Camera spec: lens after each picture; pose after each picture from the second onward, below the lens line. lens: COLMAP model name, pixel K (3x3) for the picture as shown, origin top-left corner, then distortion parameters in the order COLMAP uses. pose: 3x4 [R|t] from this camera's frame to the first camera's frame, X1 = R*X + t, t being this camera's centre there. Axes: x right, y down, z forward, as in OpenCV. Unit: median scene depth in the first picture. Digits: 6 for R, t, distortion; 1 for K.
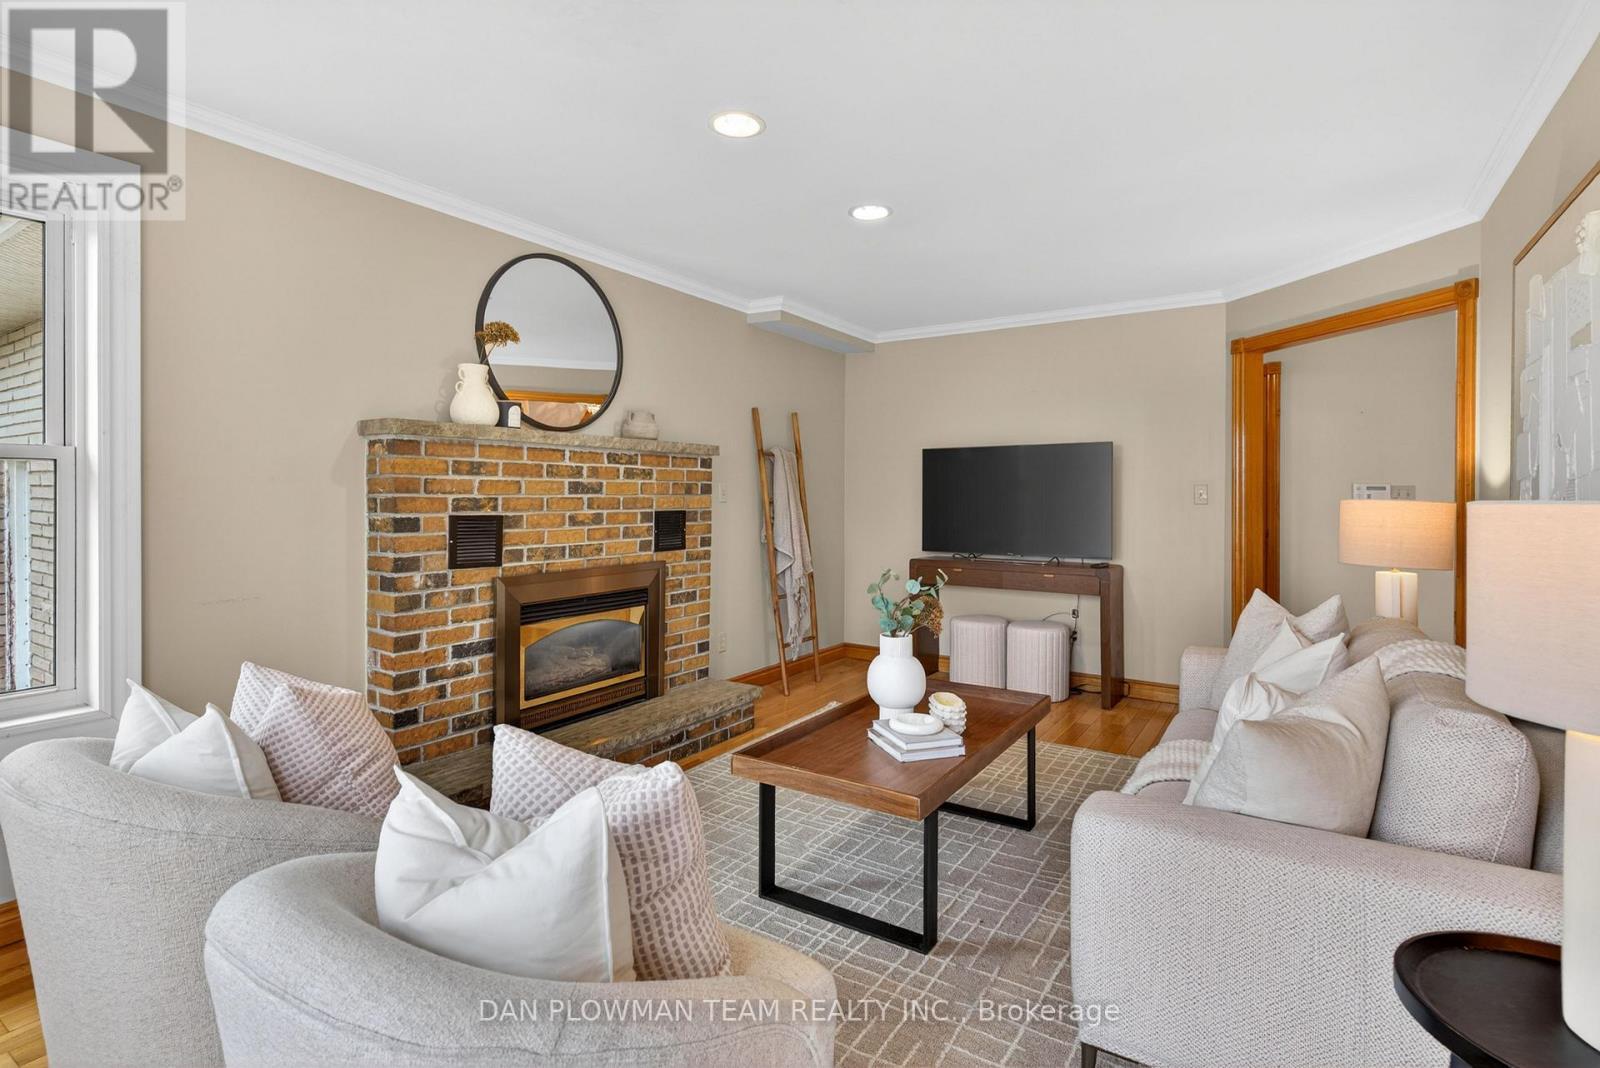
lens RADIAL K [[771.5, 0, 808.2], [0, 771.5, 503.5], [0, 0, 1]] dist [-0.014176, 0.000156]
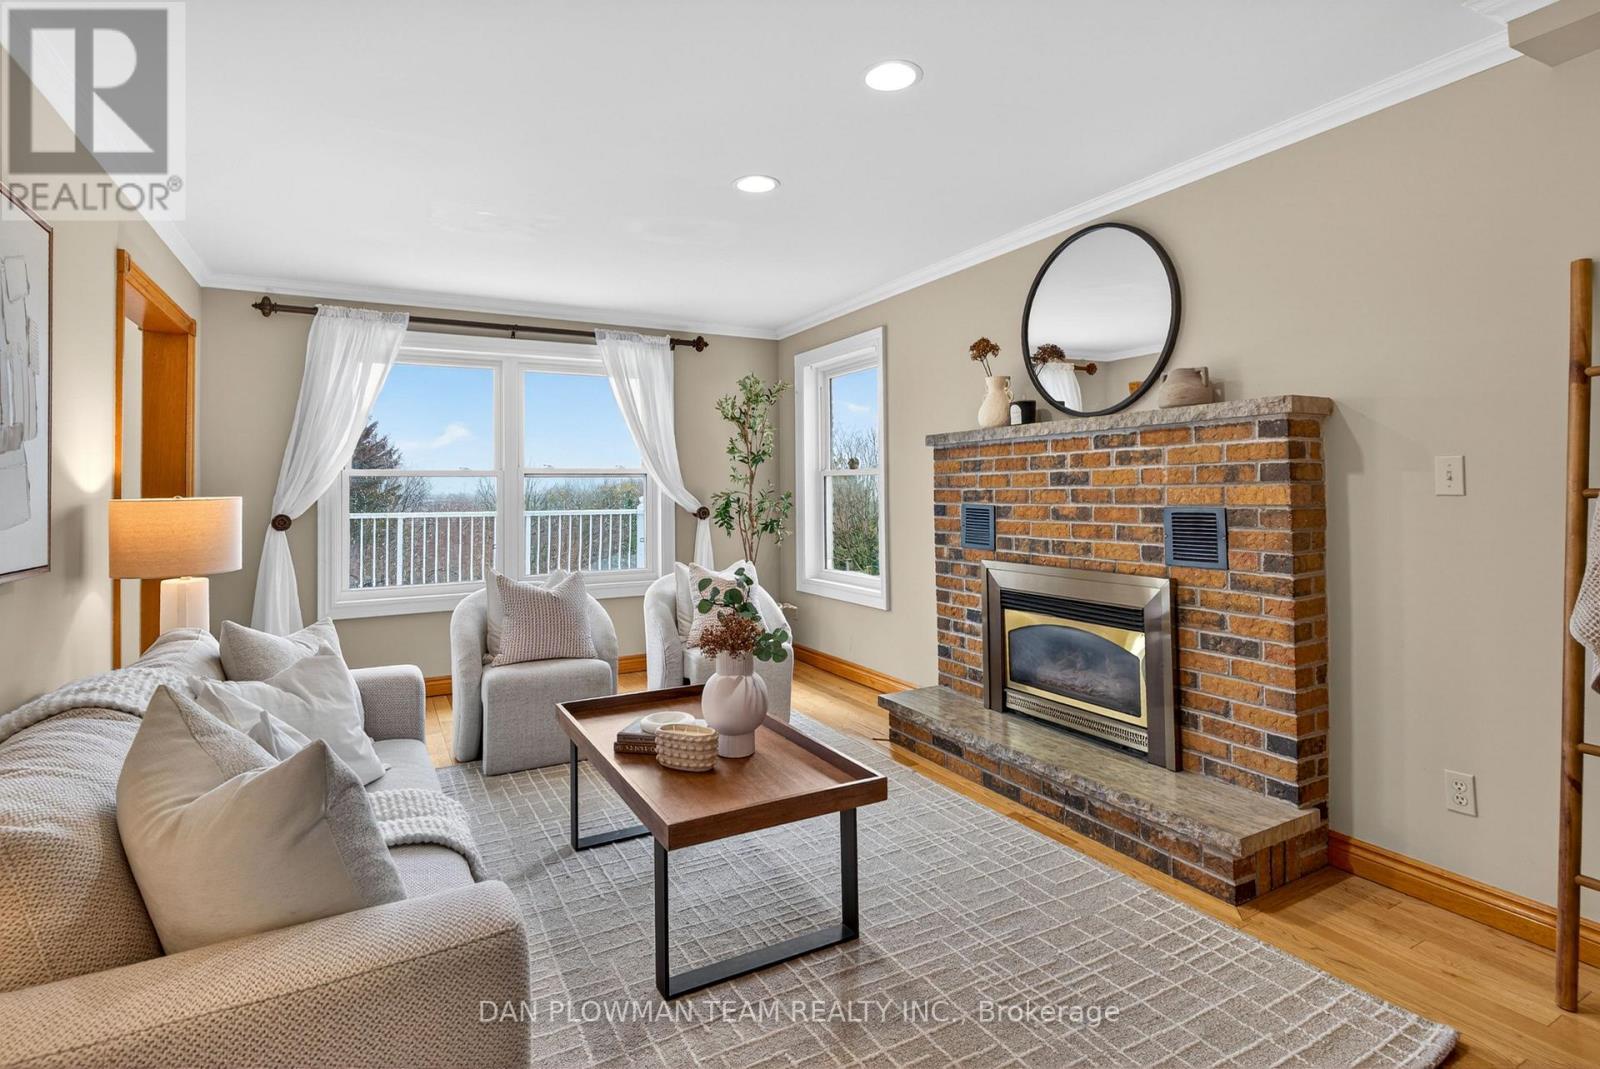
lens RADIAL K [[771.5, 0, 778.4], [0, 771.5, 487.3], [0, 0, 1]] dist [-0.014176, 0.000156]
pose [[-0.496544, -0.006129, -0.867990, 0.673049], [-0.003034, 0.999981, -0.005325, -0.004382], [0.868007, -0.000011, -0.496553, 1.168459]]
